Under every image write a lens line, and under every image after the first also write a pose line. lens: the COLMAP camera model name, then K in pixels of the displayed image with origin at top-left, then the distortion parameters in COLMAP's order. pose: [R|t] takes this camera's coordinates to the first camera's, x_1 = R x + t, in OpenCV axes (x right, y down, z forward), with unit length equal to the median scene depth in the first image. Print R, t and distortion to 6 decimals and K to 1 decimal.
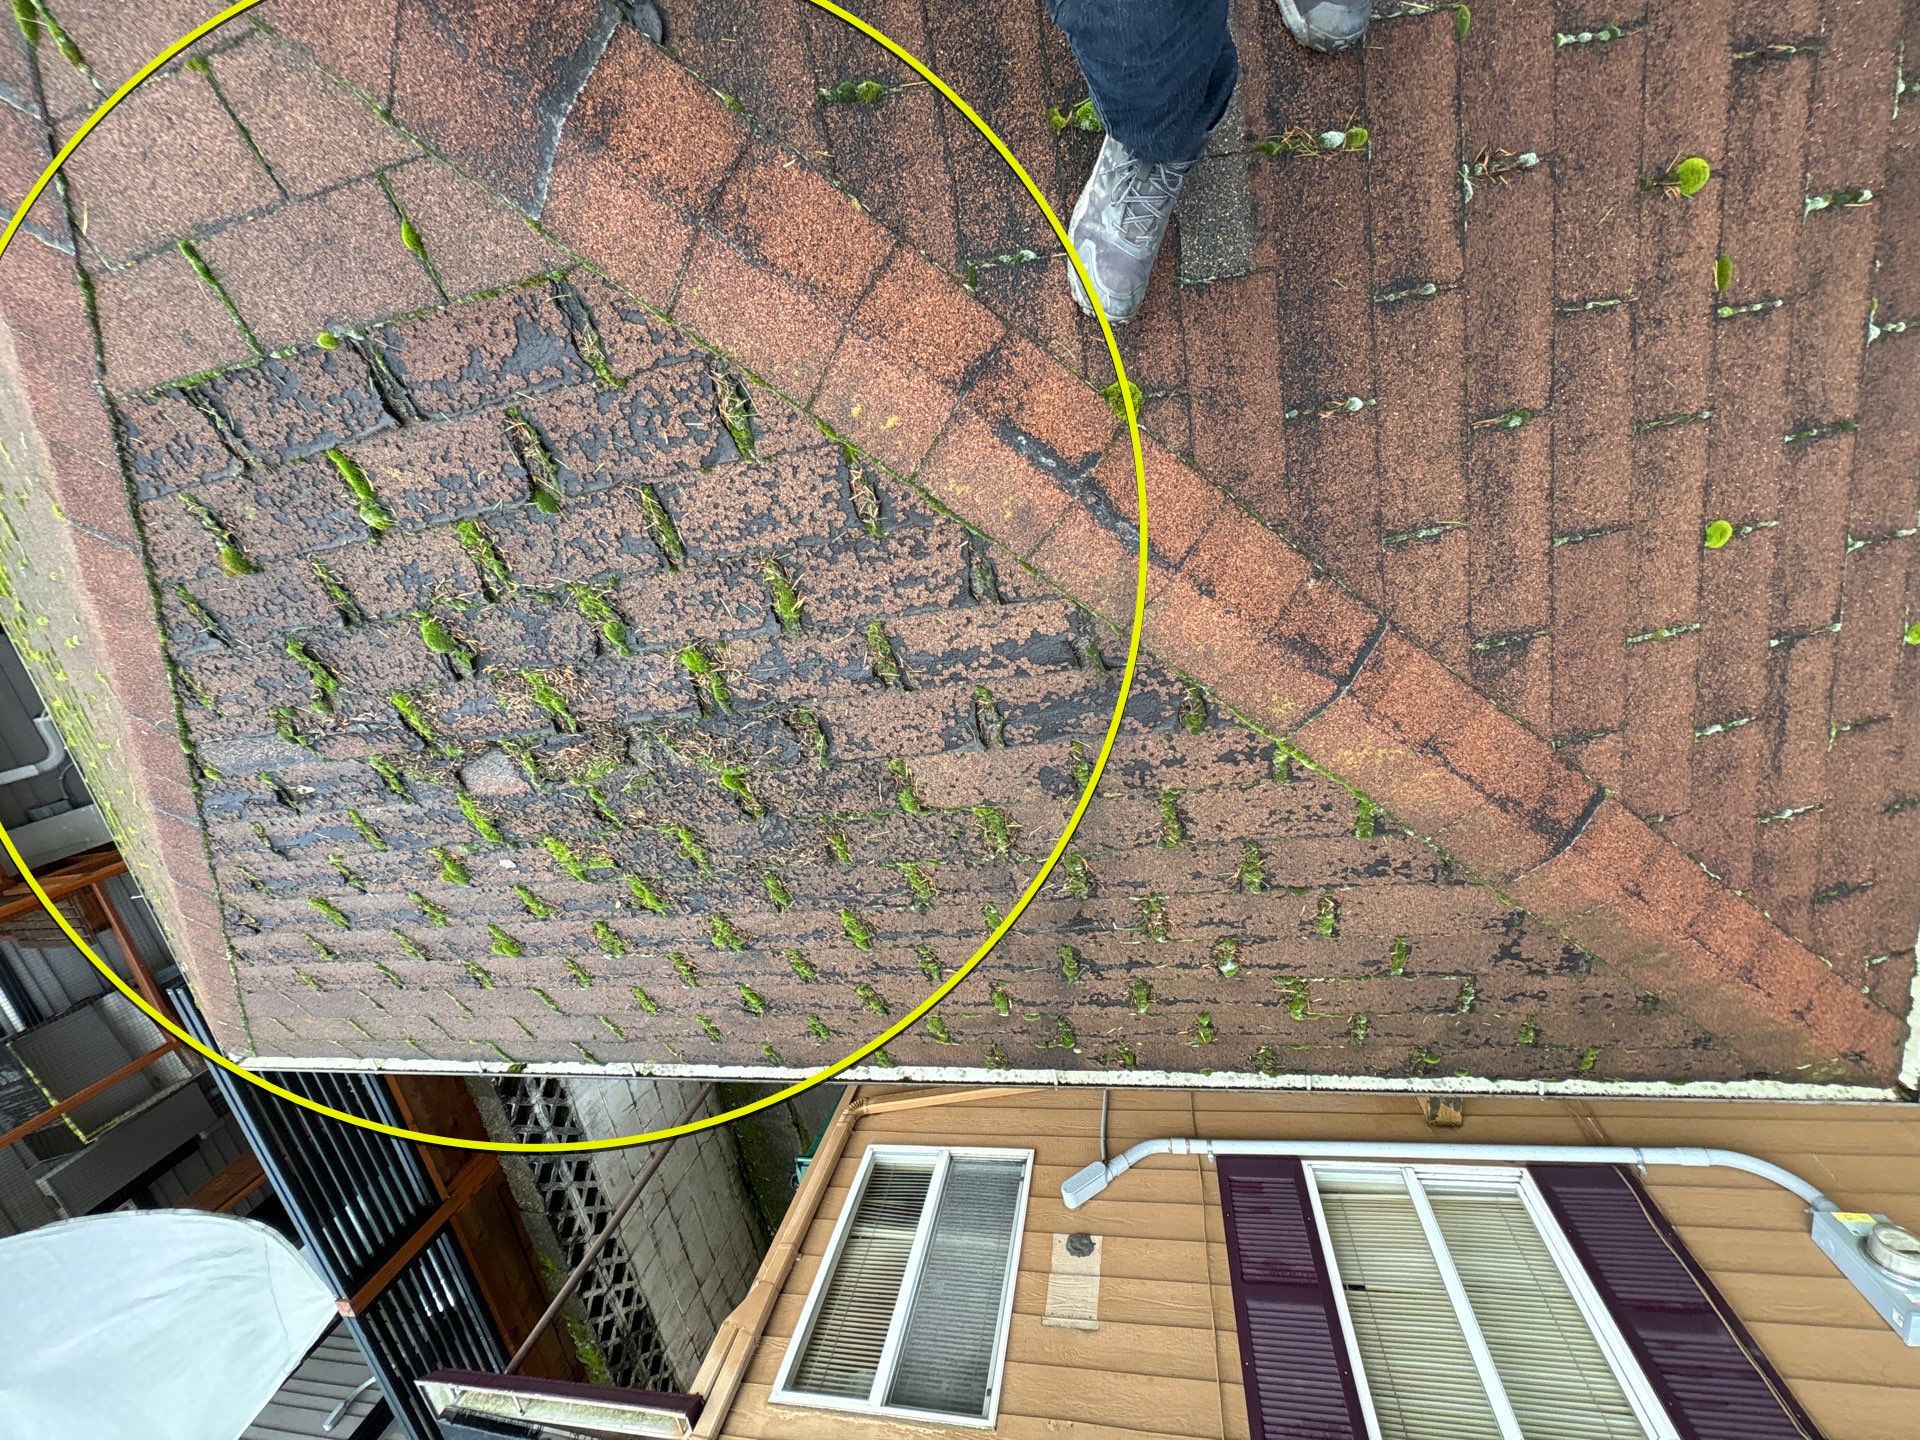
lens RADIAL K [[761.9, 0, 956.7], [0, 761.9, 722.0], [0, 0, 1]] dist [0.002046, 0.000076]
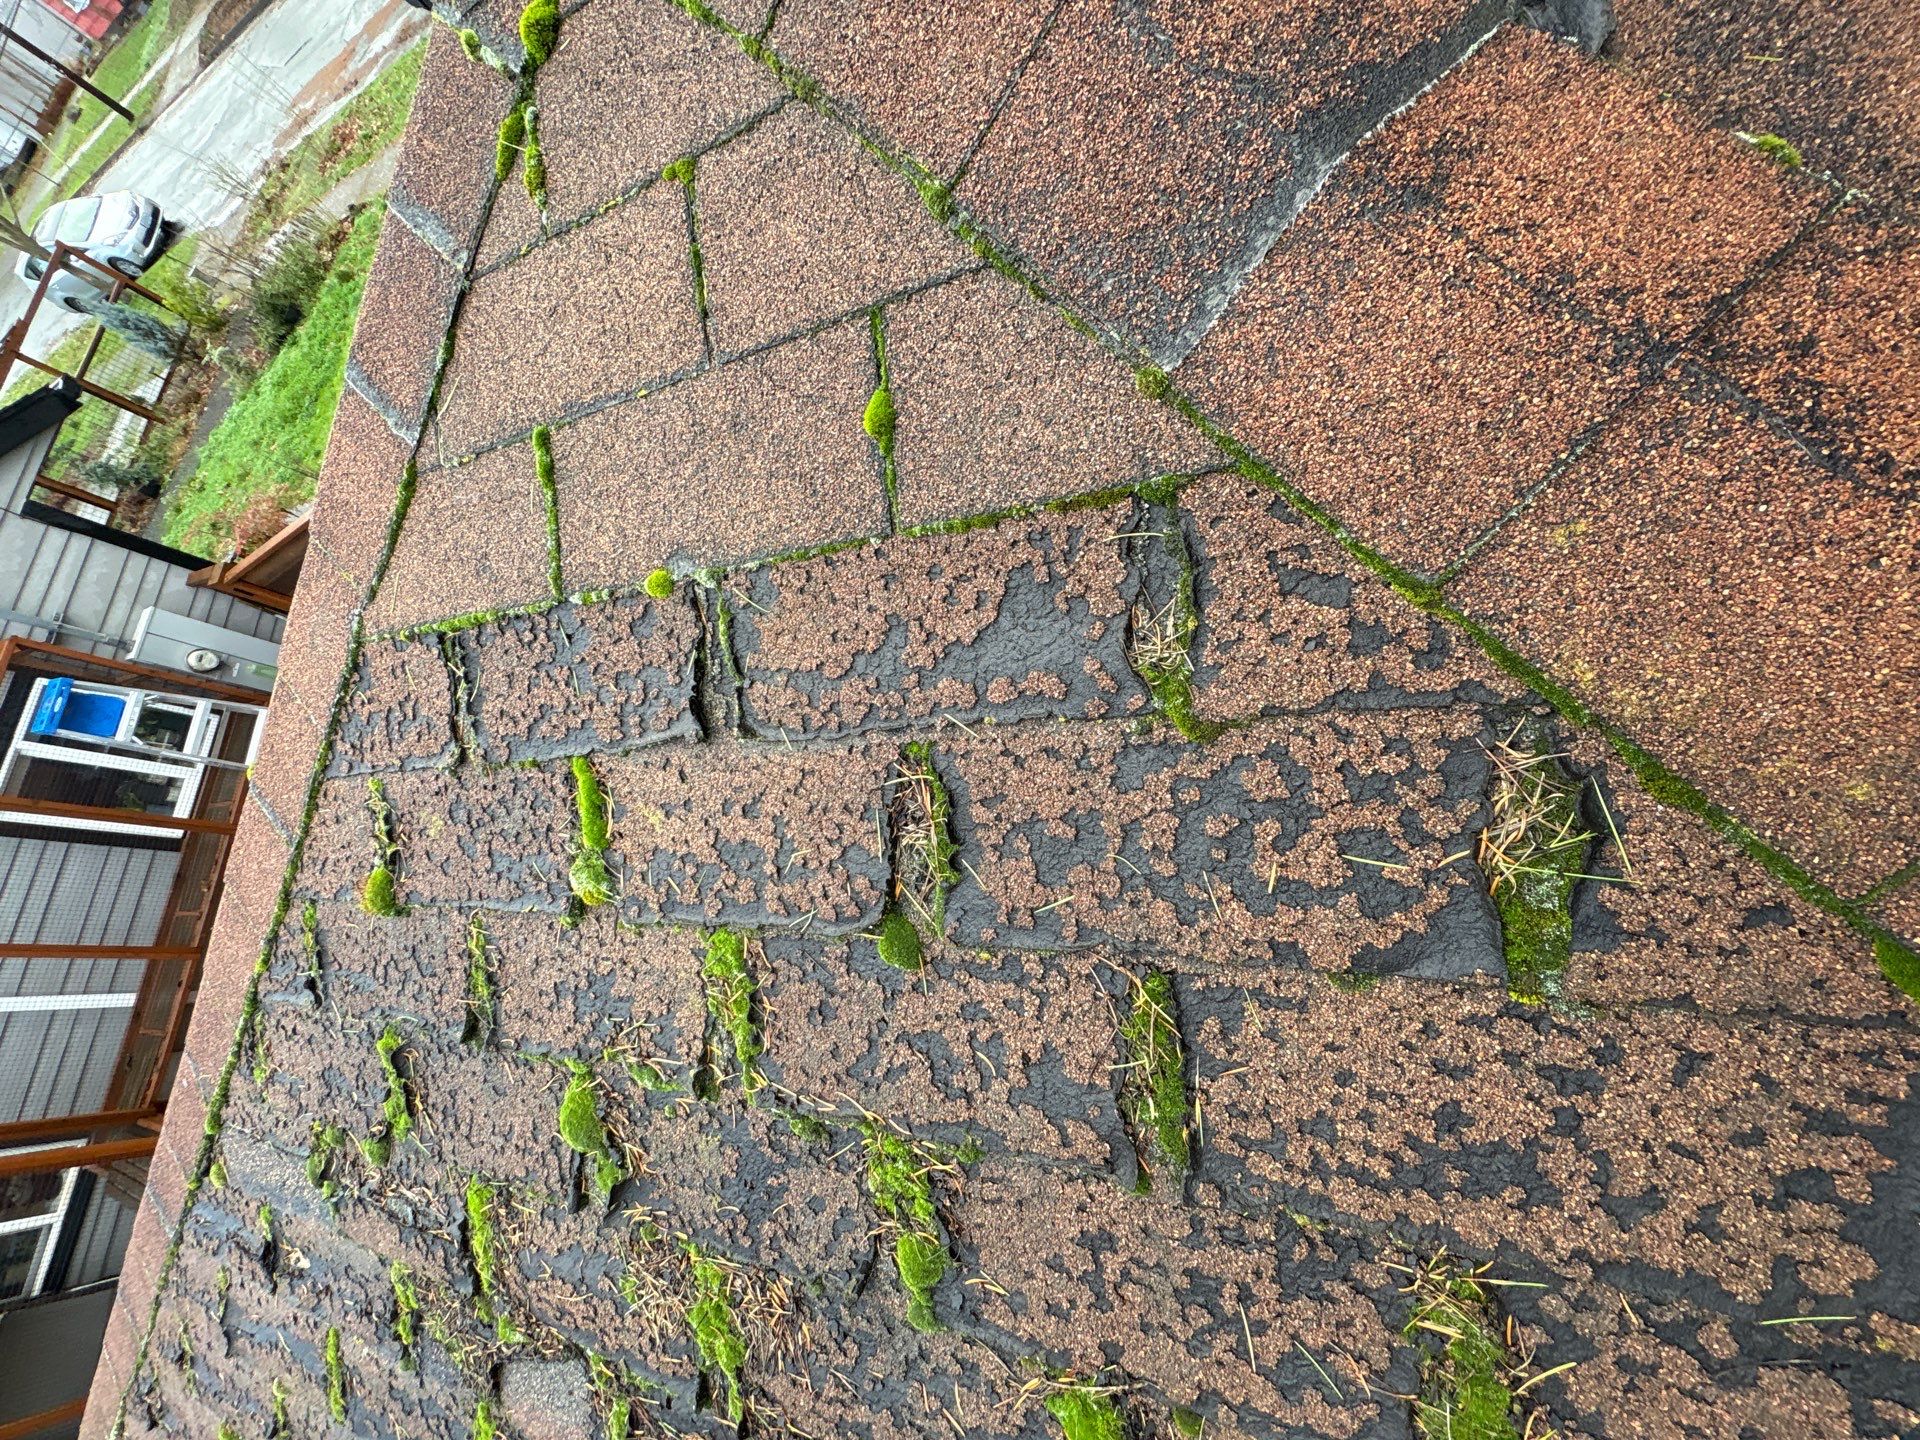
lens RADIAL K [[761.9, 0, 955.0], [0, 761.9, 723.4], [0, 0, 1]] dist [0.002046, 0.000076]
pose [[0.939644, 0.161157, -0.301825, -0.391091], [-0.291452, 0.839094, -0.459322, -0.198011], [0.179237, 0.519566, 0.835419, 0.561335]]
